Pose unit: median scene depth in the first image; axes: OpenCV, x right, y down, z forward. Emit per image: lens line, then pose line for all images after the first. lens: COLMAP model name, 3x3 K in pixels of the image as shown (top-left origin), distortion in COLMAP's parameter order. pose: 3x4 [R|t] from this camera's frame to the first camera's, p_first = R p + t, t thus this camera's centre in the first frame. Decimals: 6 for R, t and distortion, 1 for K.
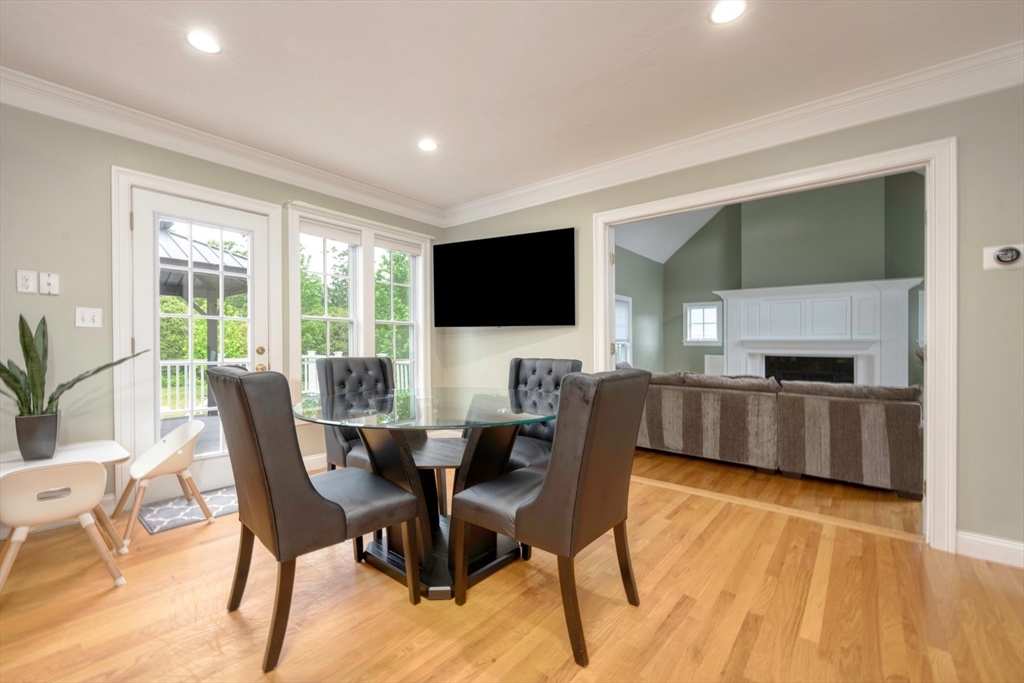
lens RADIAL K [[434.8, 0, 471.1], [0, 434.8, 351.3], [0, 0, 1]] dist [-0.000082, -0.000333]
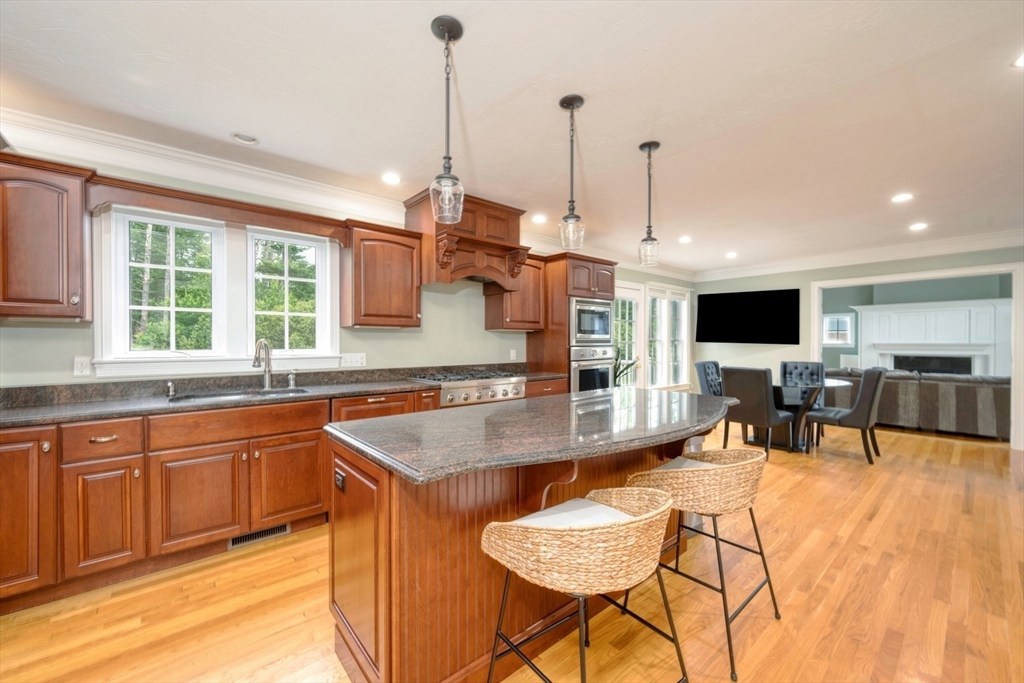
lens RADIAL K [[434.8, 0, 471.1], [0, 434.8, 351.3], [0, 0, 1]] dist [-0.000082, -0.000333]
pose [[0.991317, -0.004454, -0.131421, -0.794676], [0.006069, 0.999911, 0.011891, -0.047852], [0.131357, -0.012586, 0.991255, -0.890816]]
